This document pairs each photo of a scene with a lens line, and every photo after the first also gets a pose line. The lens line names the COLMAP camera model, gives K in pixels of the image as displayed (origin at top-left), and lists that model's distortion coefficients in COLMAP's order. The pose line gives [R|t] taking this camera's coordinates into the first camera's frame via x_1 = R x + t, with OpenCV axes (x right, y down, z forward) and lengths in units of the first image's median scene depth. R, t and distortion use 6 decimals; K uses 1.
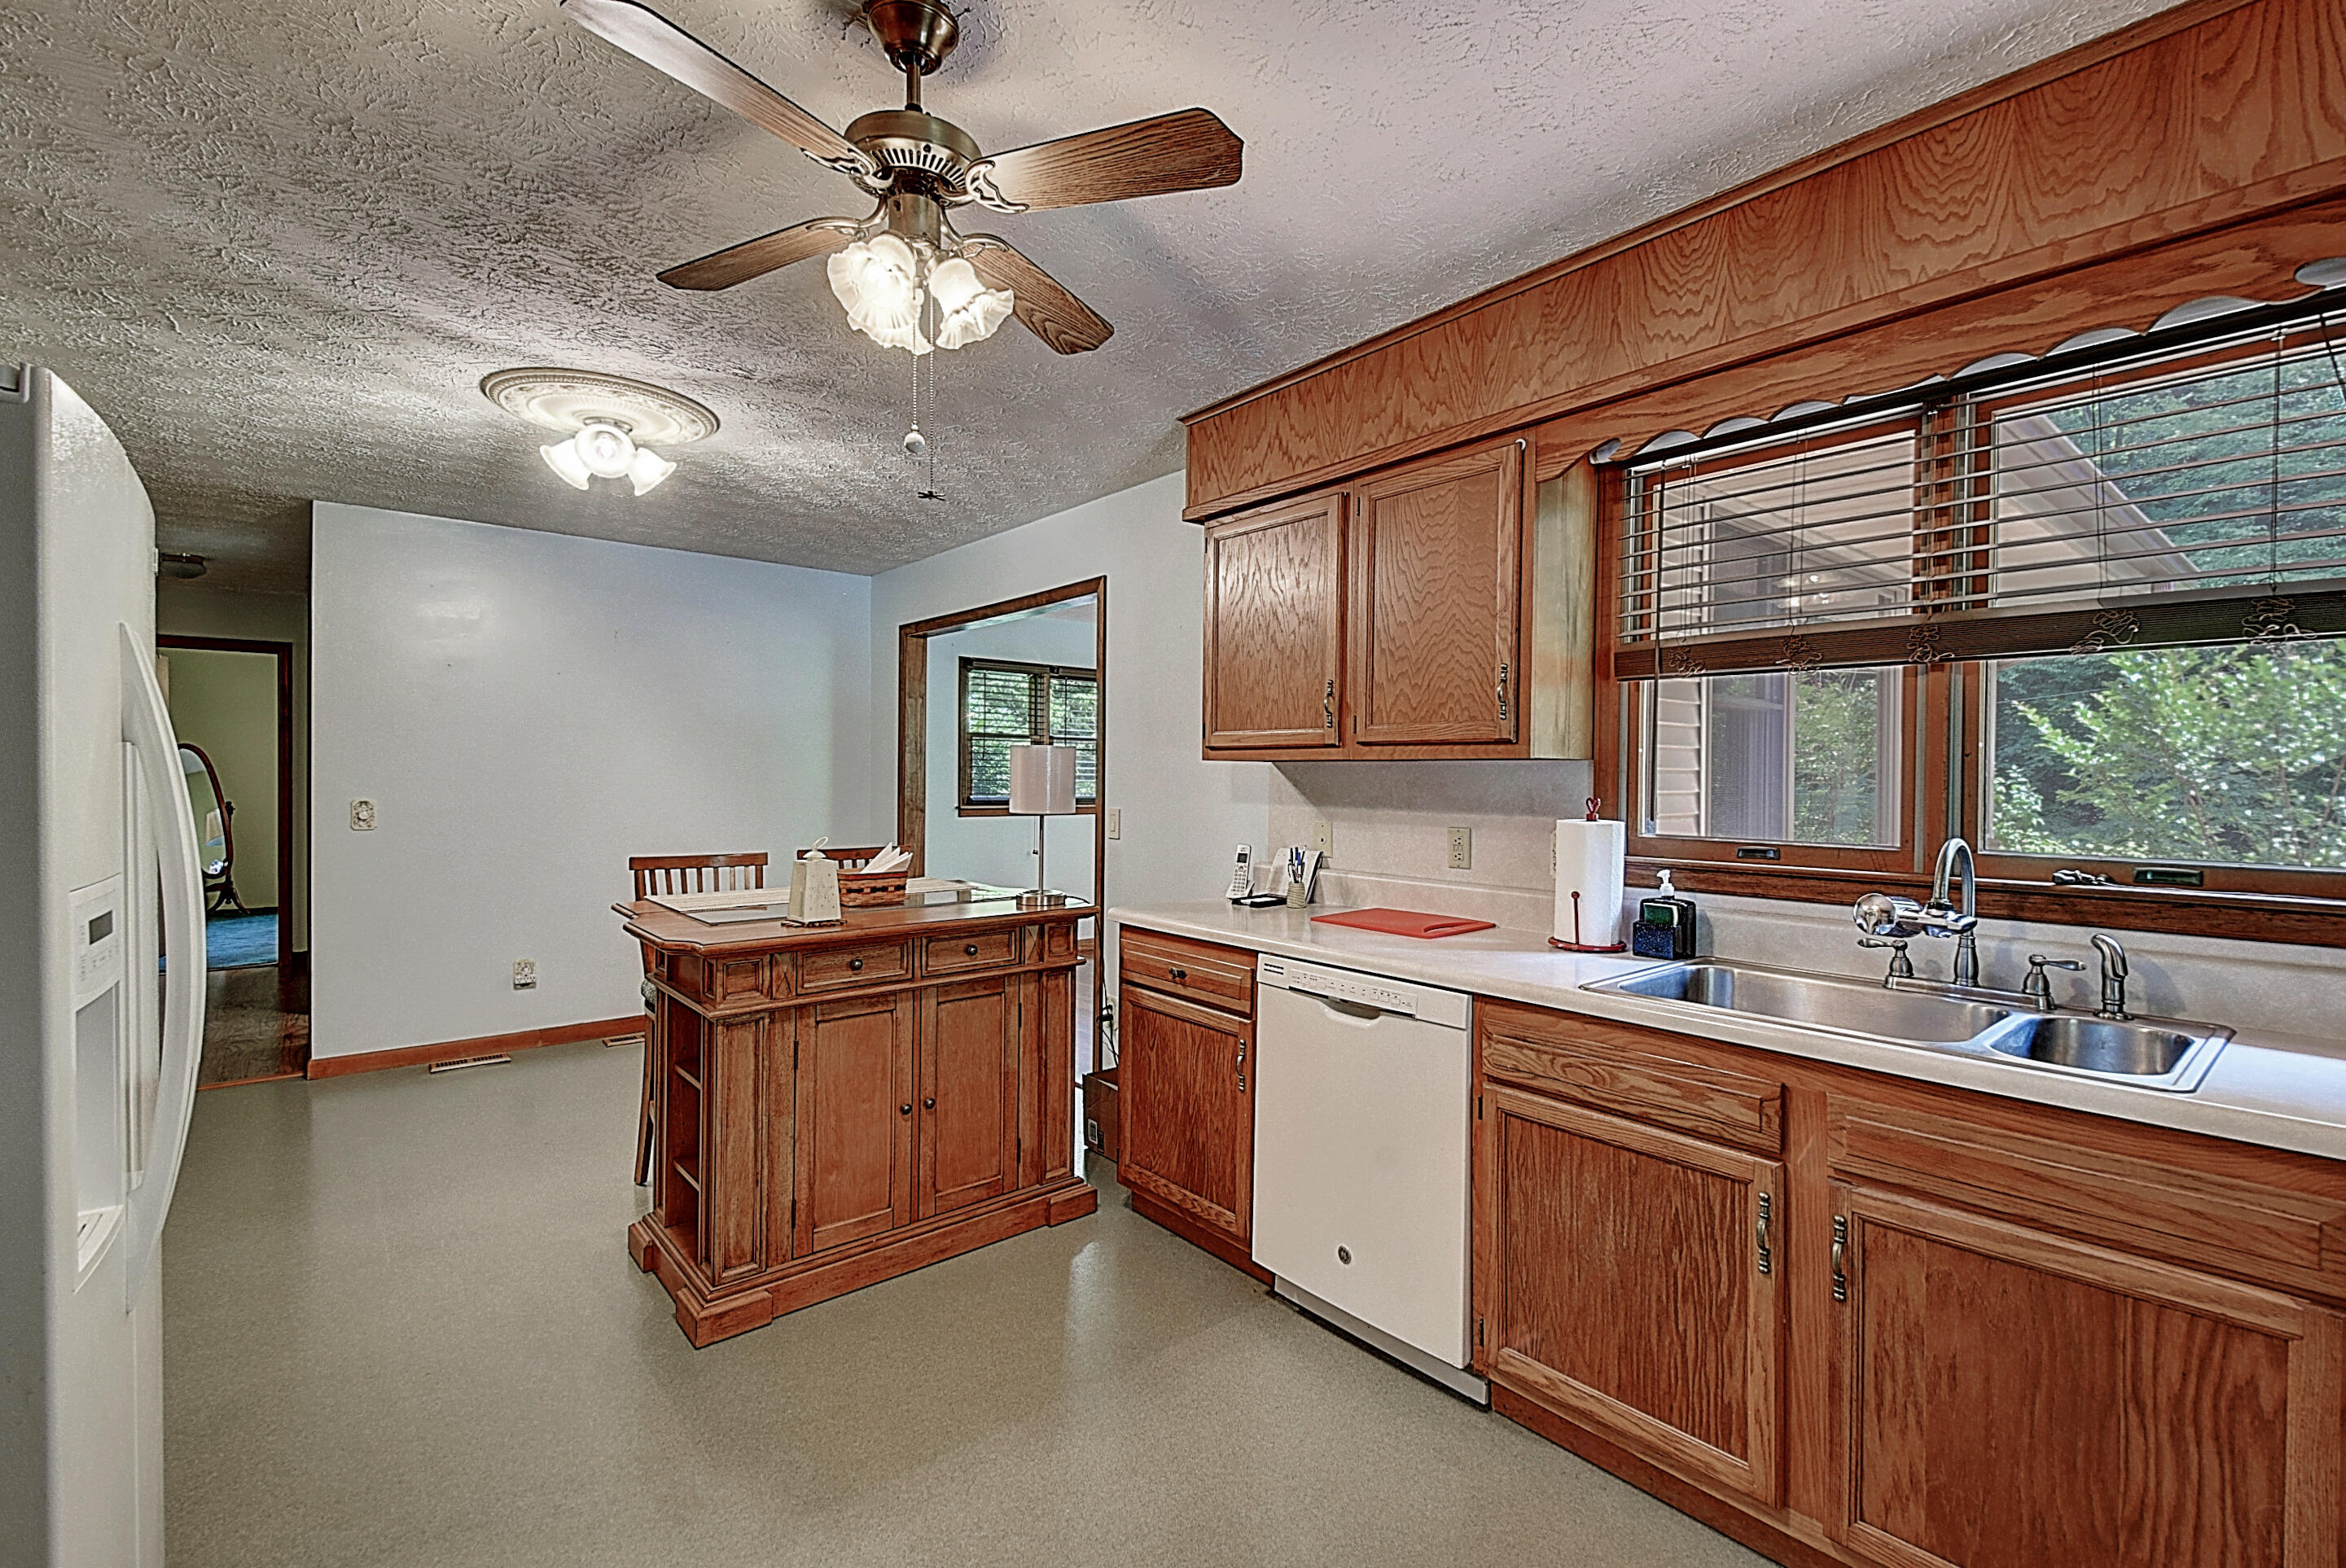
lens RADIAL K [[1014.9, 0, 1173.0], [0, 1014.9, 784.0], [0, 0, 1]] dist [0.002664, -0.000085]
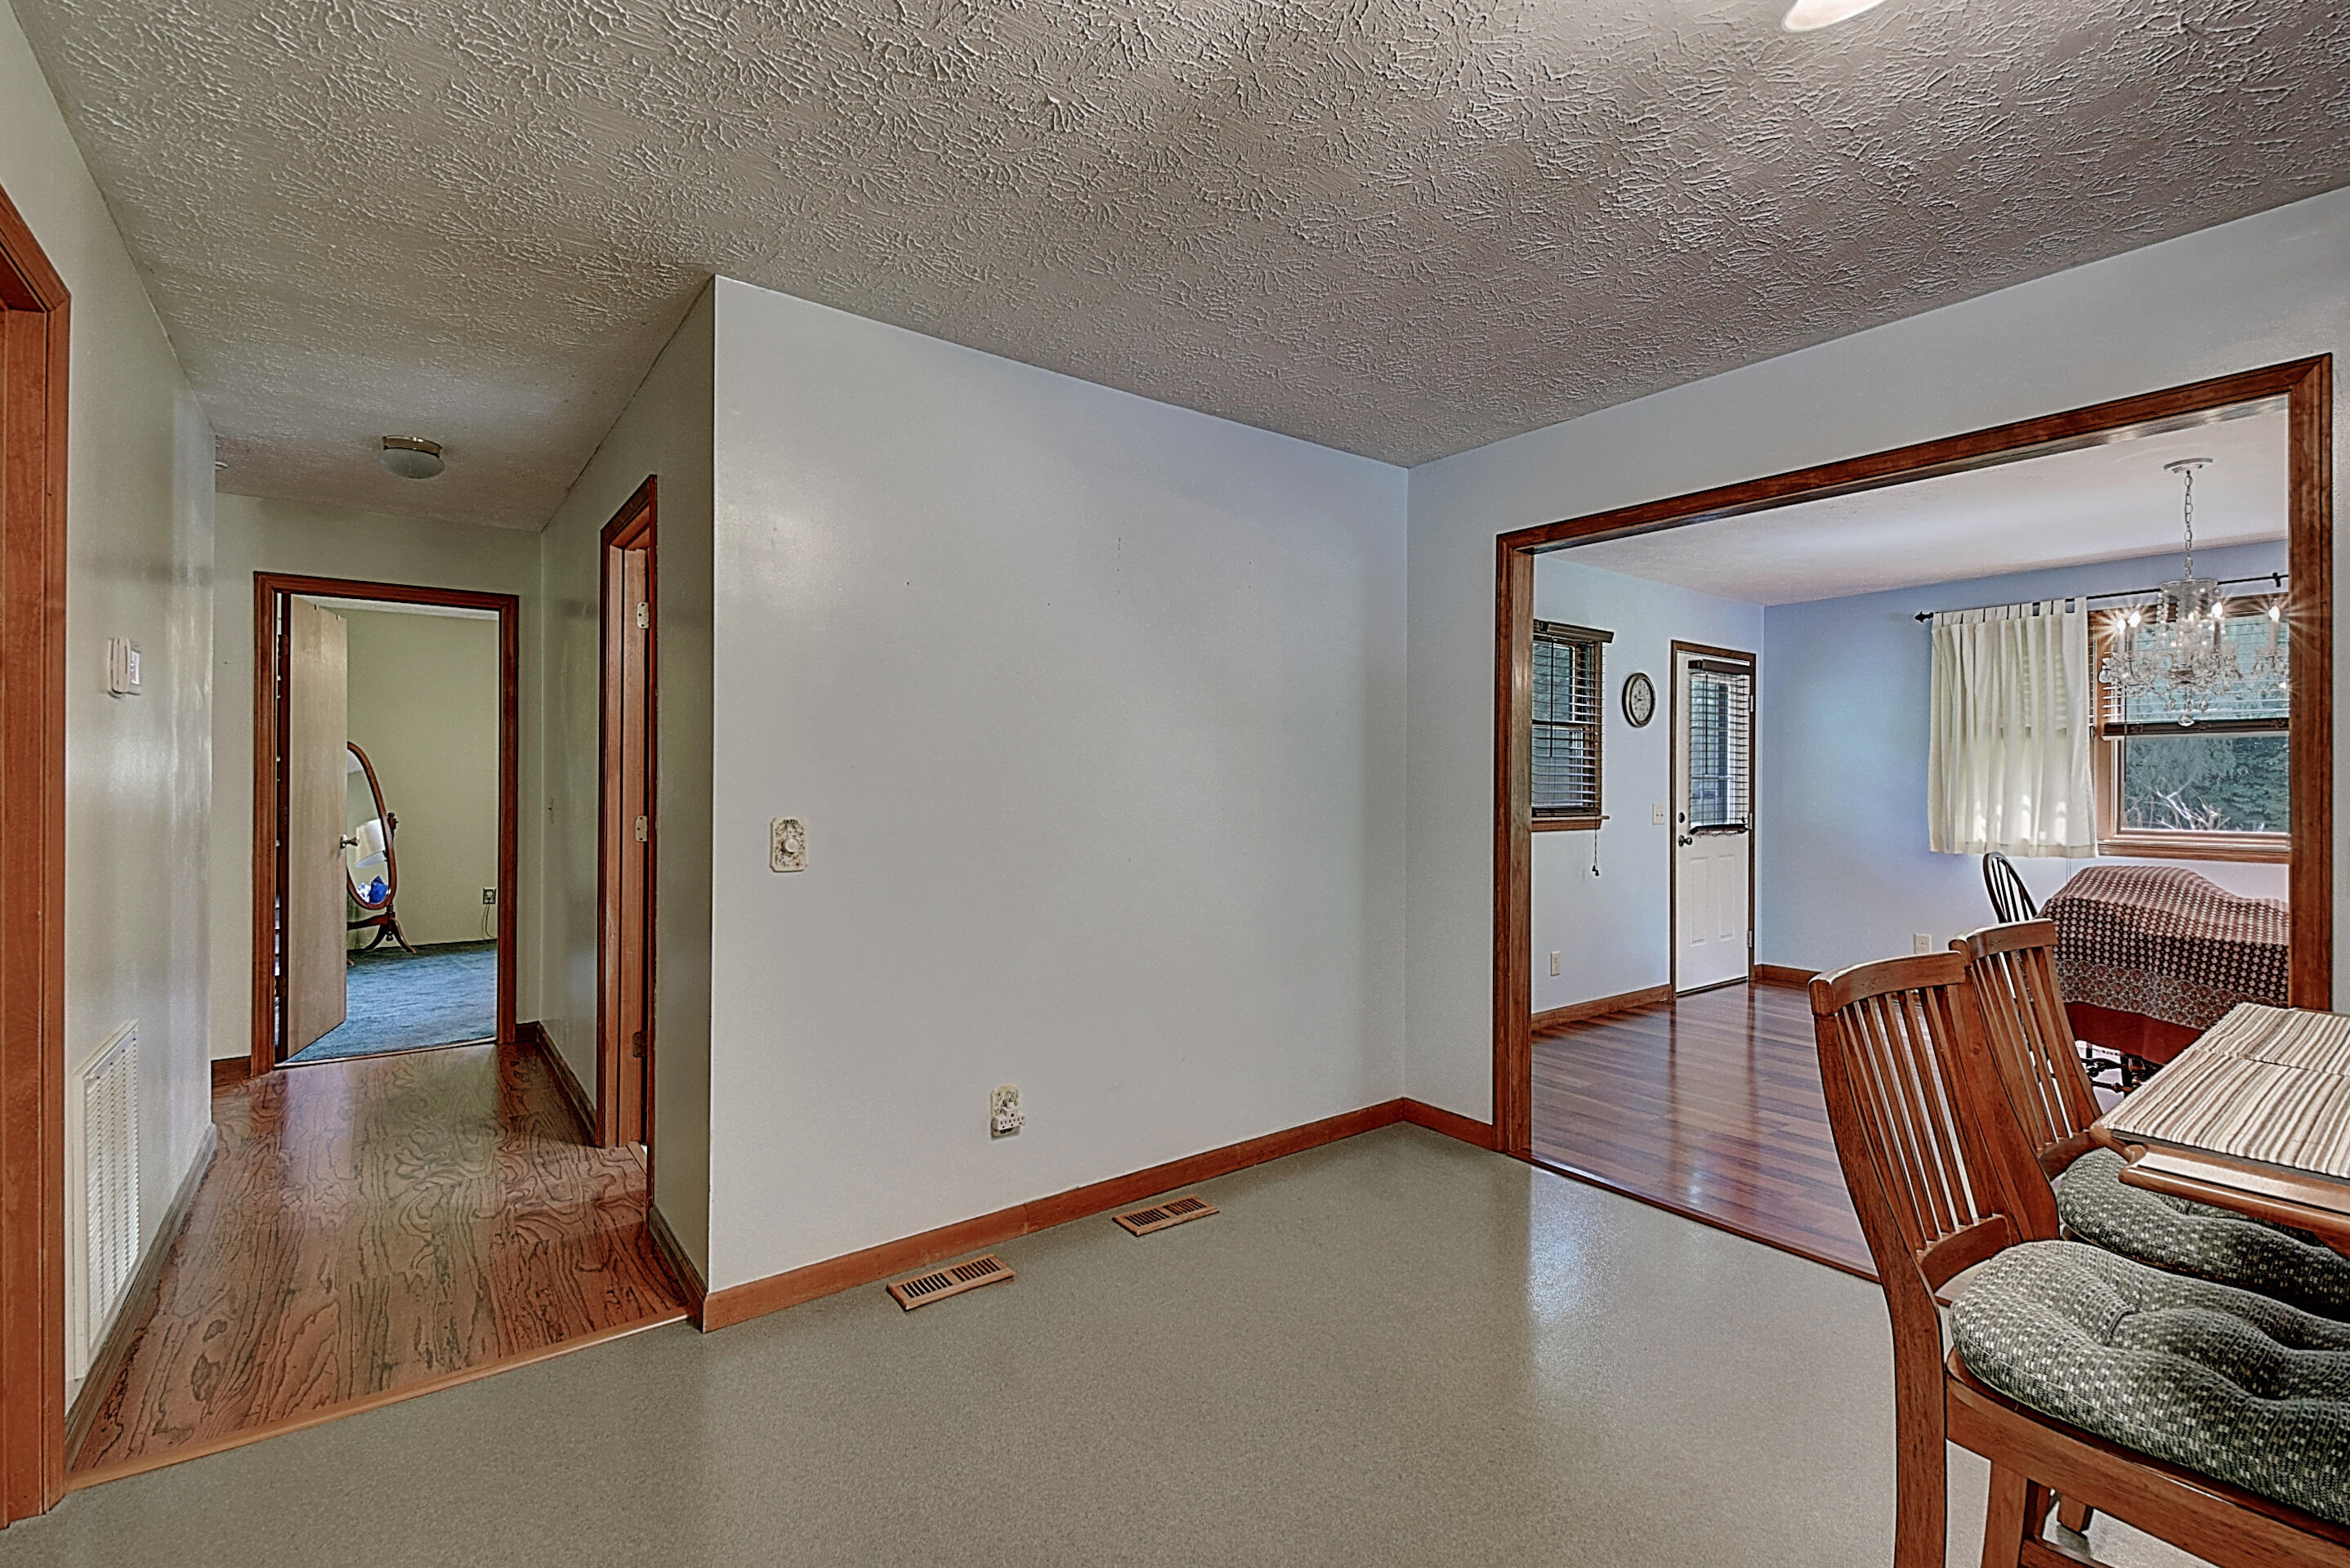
lens RADIAL K [[1043.5, 0, 1175.0], [0, 1043.5, 784.0], [0, 0, 1]] dist [0.003987, -0.015656]
pose [[0.998493, -0.001619, -0.054863, -0.852201], [0.001064, 0.999948, -0.010147, 0.009341], [0.054877, 0.010074, 0.998442, 0.684892]]
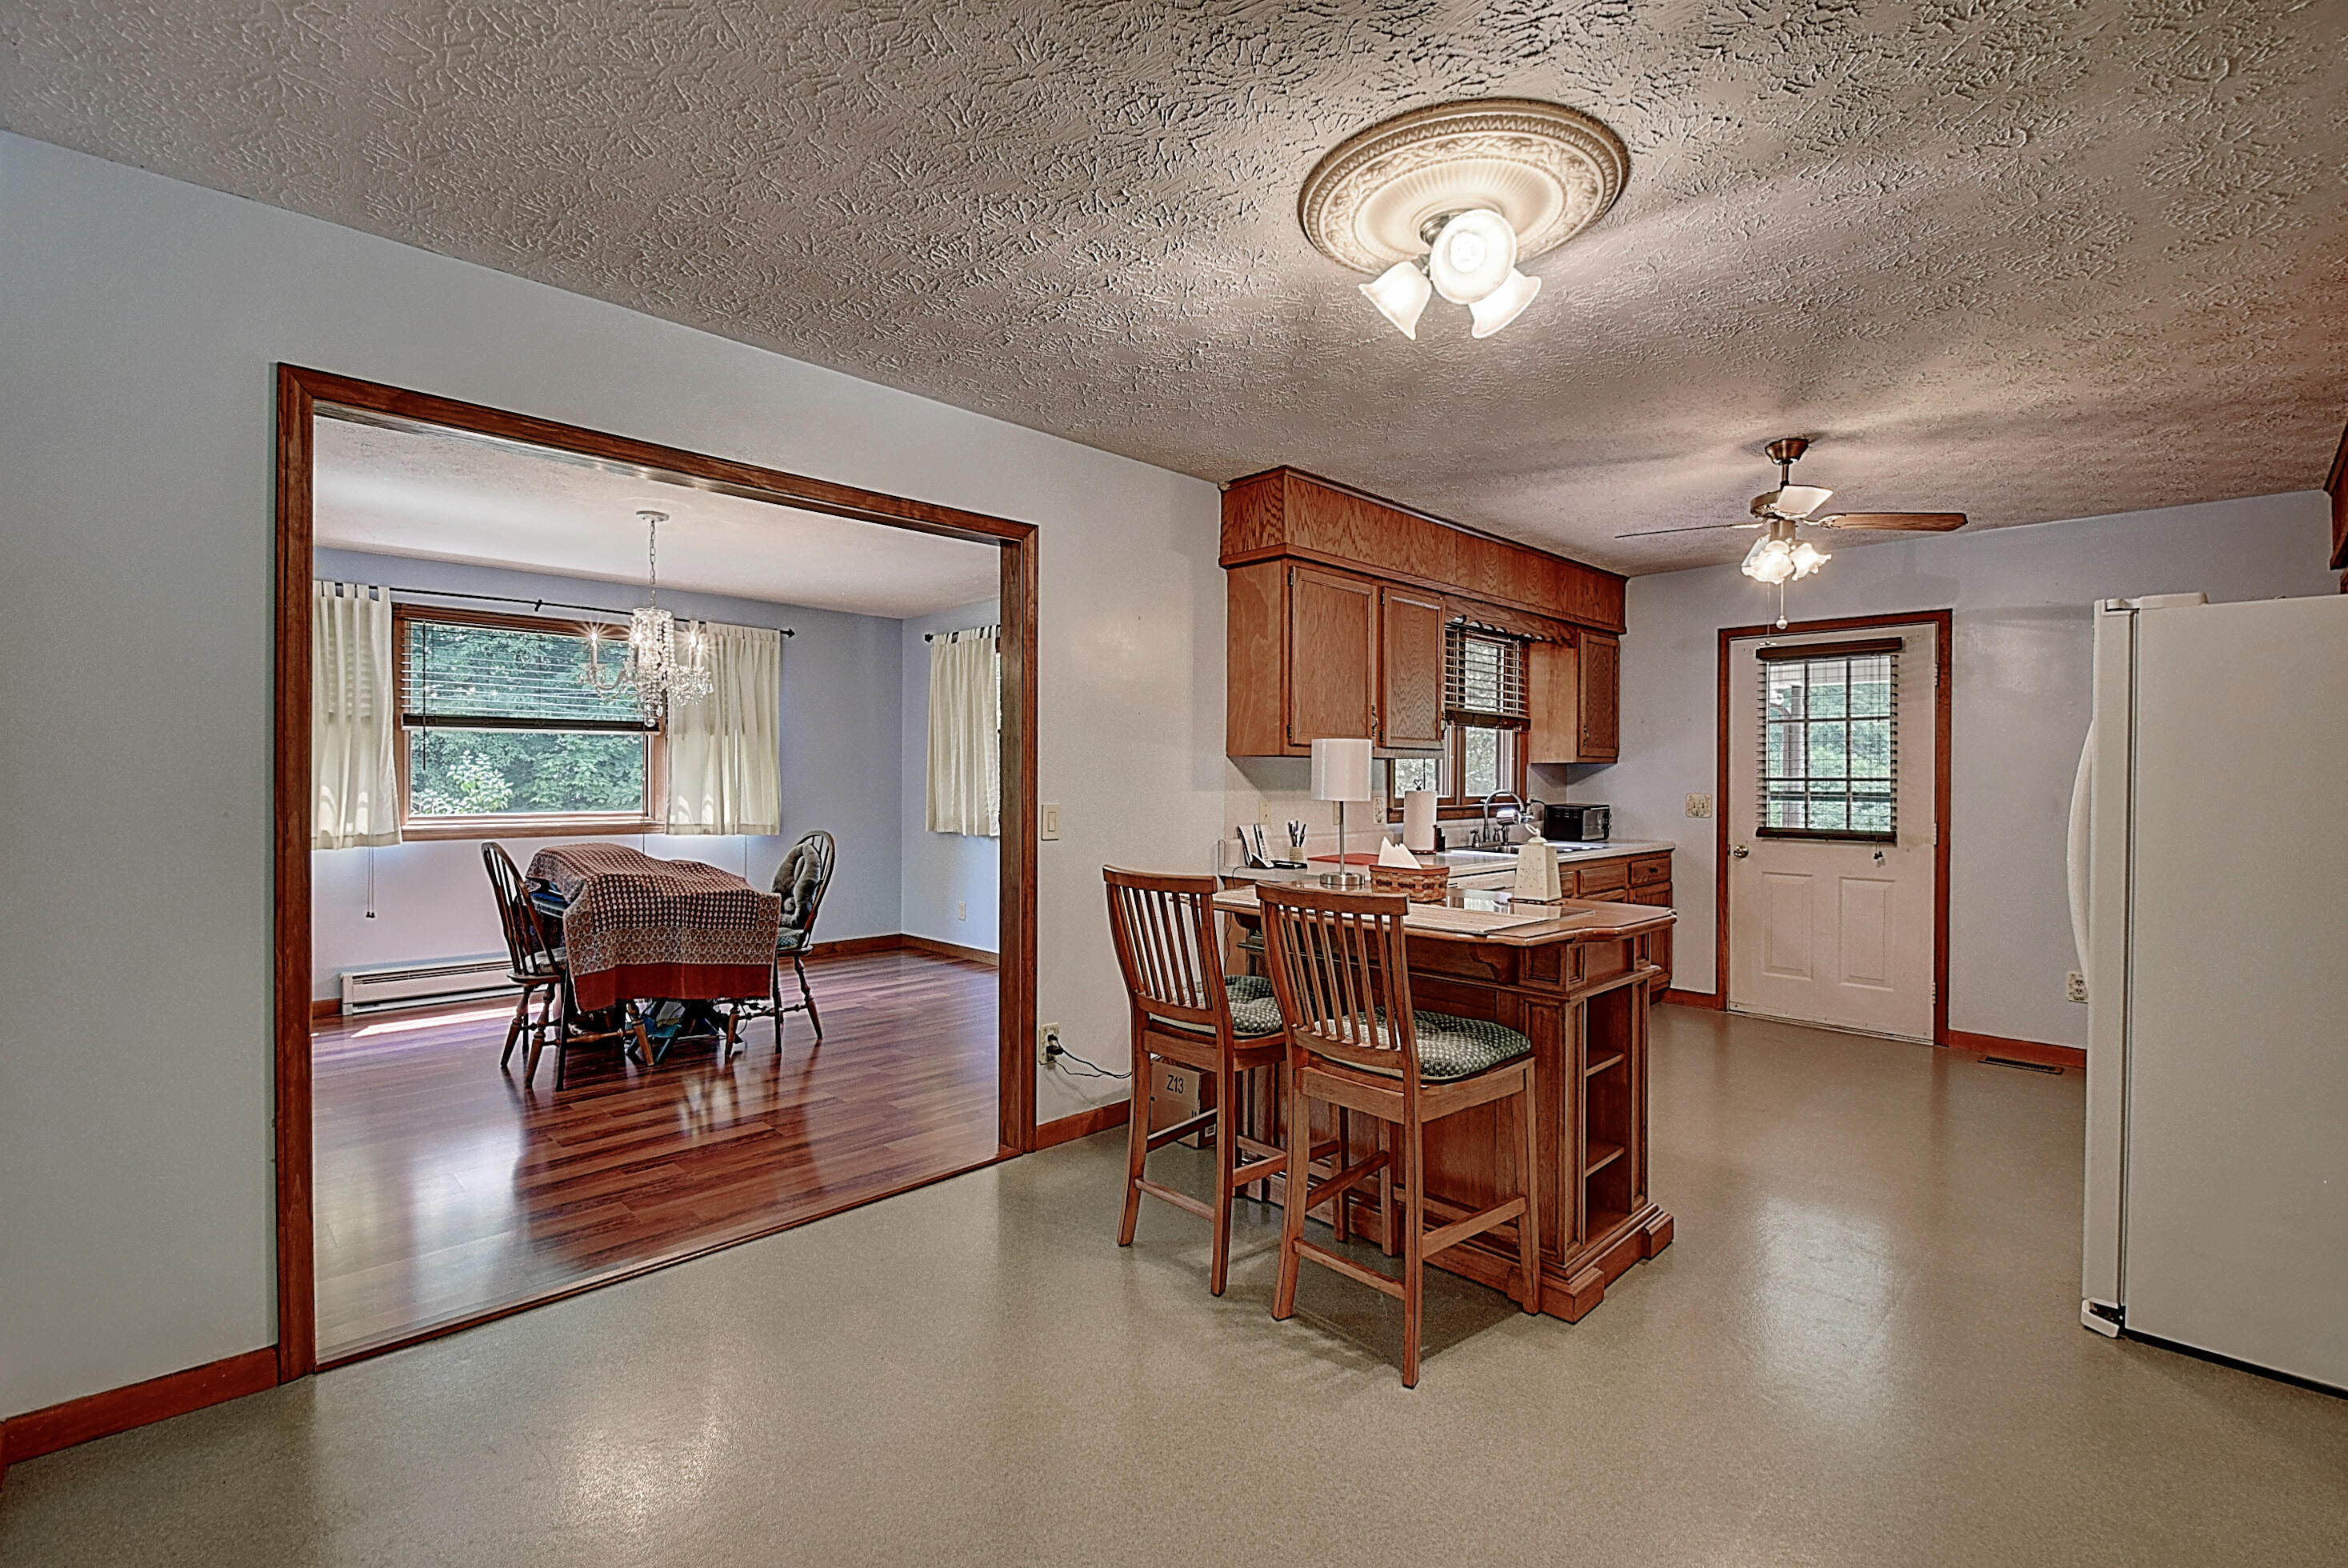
lens RADIAL K [[1015.9, 0, 1174.0], [0, 1015.9, 784.0], [0, 0, 1]] dist [0.002664, -0.000085]
pose [[-0.081390, -0.015394, 0.996563, -1.290648], [0.004872, 0.999863, 0.015843, -0.008921], [-0.996670, 0.006145, -0.081304, 1.365125]]
